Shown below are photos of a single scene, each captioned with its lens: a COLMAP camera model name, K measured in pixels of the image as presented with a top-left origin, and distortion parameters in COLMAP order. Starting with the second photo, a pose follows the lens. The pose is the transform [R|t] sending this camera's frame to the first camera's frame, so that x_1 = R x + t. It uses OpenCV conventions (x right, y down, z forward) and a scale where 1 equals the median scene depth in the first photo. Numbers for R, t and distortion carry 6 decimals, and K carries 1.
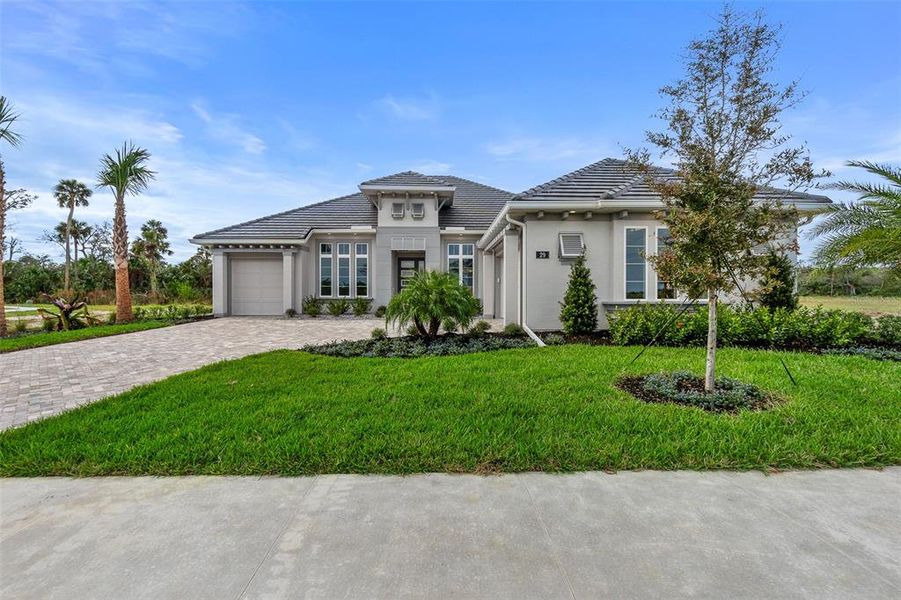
lens RADIAL K [[387.1, 0, 458.8], [0, 387.1, 300.1], [0, 0, 1]] dist [-0.008363, 0.000975]
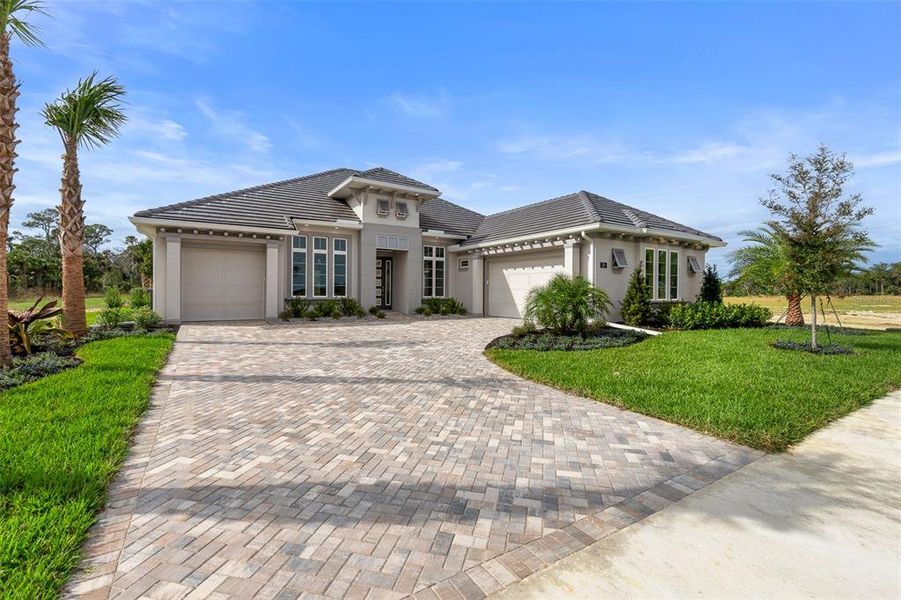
lens RADIAL K [[387.1, 0, 446.6], [0, 387.1, 299.8], [0, 0, 1]] dist [-0.008363, 0.000975]
pose [[0.863895, -0.005304, 0.503644, -0.507724], [0.004370, 0.999986, 0.003035, -0.003830], [-0.503653, -0.000421, 0.863906, 0.082336]]
